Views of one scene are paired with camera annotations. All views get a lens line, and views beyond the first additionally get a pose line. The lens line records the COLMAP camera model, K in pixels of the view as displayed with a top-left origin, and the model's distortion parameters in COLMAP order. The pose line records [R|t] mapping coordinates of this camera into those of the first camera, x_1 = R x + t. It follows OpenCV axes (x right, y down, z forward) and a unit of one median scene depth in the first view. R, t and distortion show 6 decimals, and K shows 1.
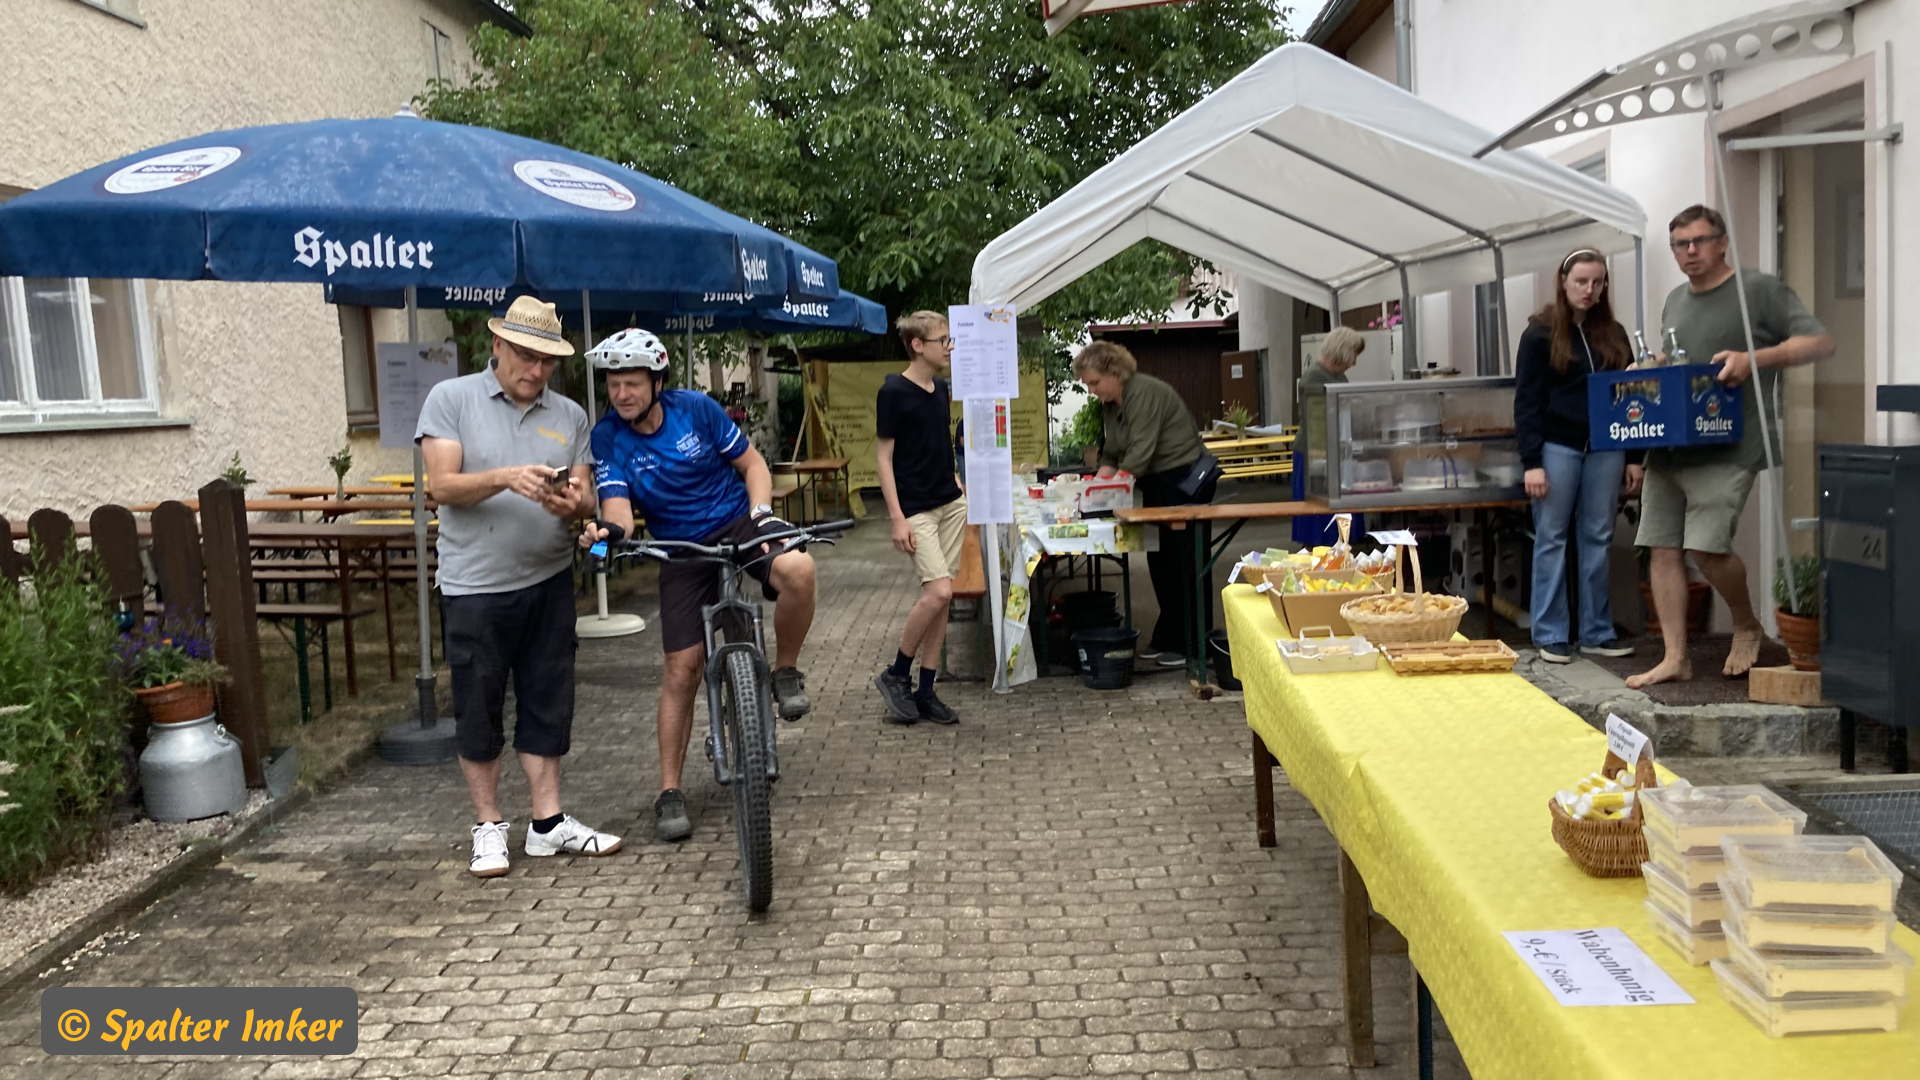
lens RADIAL K [[1594.7, 0, 938.9], [0, 1594.7, 544.2], [0, 0, 1]] dist [0.006517, -0.002444]
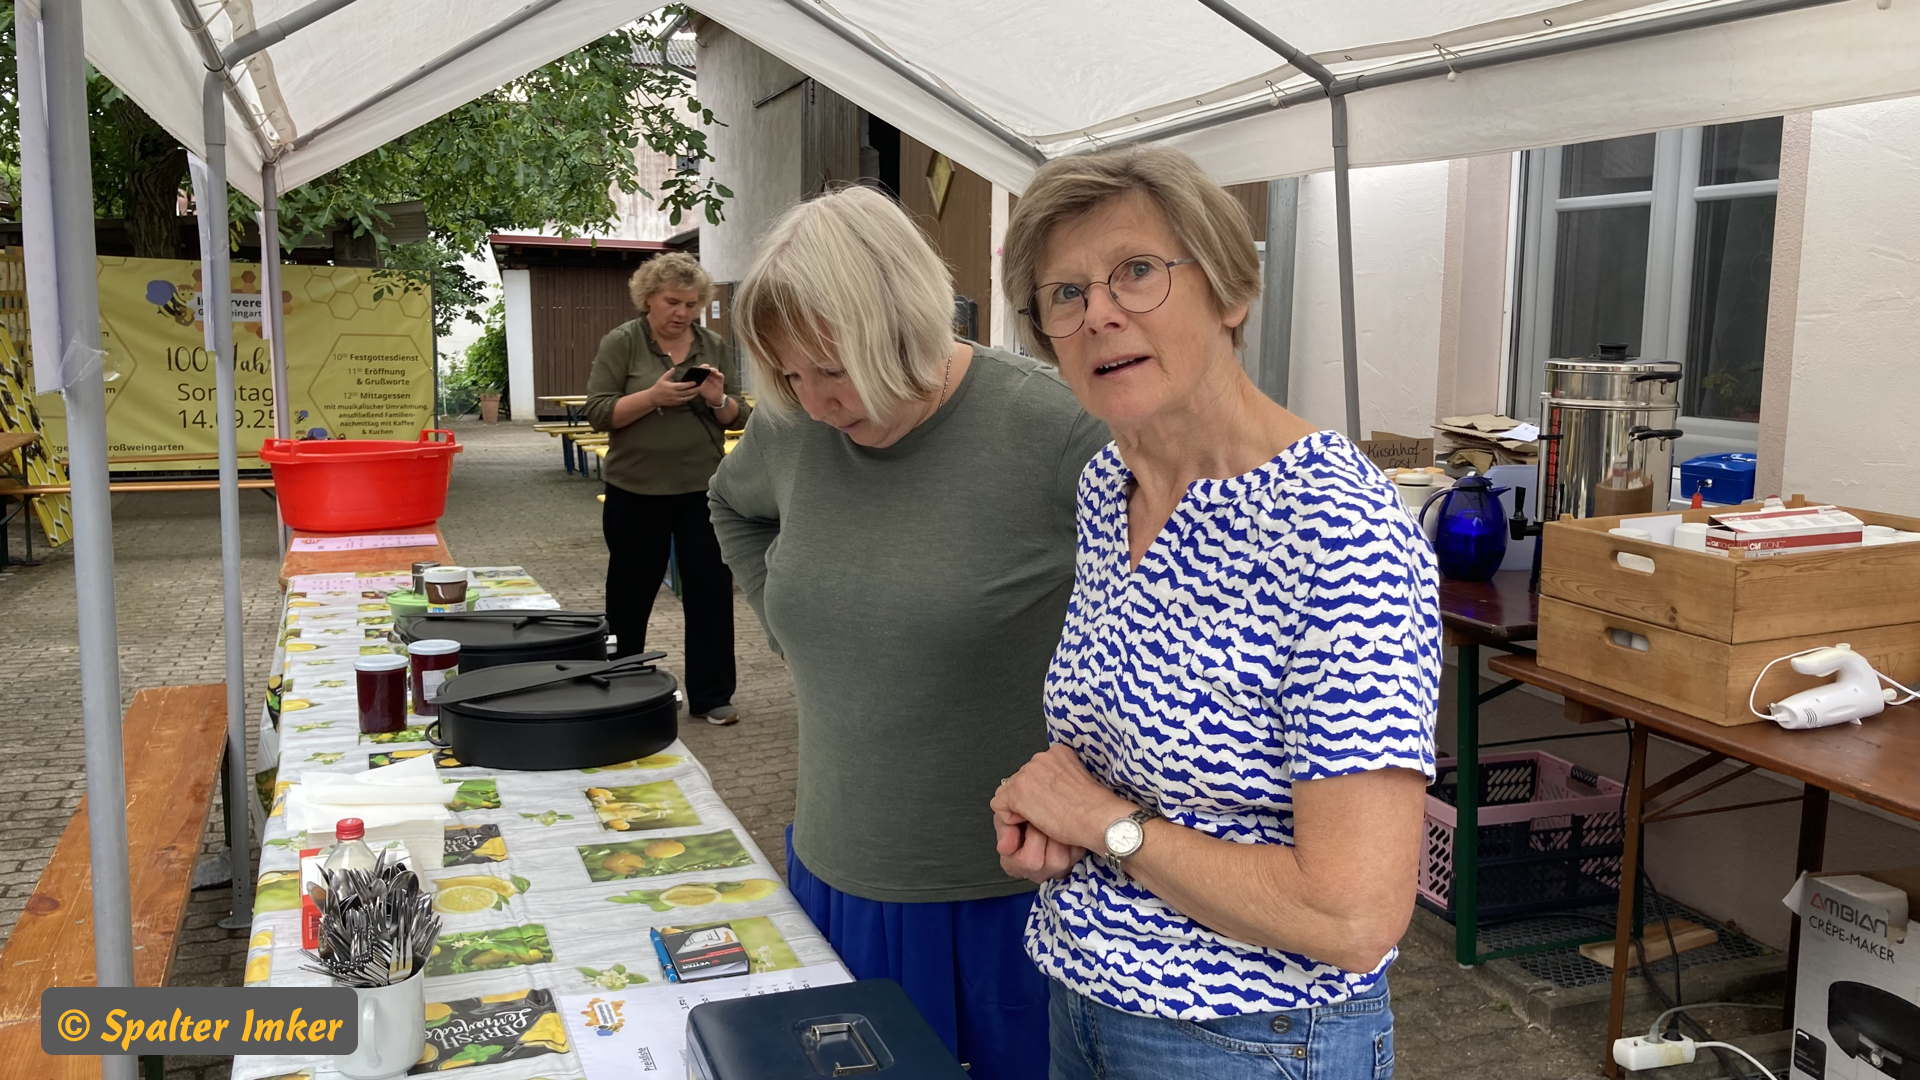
lens RADIAL K [[1594.7, 0, 938.9], [0, 1594.7, 544.2], [0, 0, 1]] dist [0.006517, -0.002444]
pose [[0.928407, 0.009516, 0.371444, 0.011214], [-0.024408, 0.999075, 0.035411, -0.022181], [-0.370763, -0.041942, 0.927780, 0.216838]]
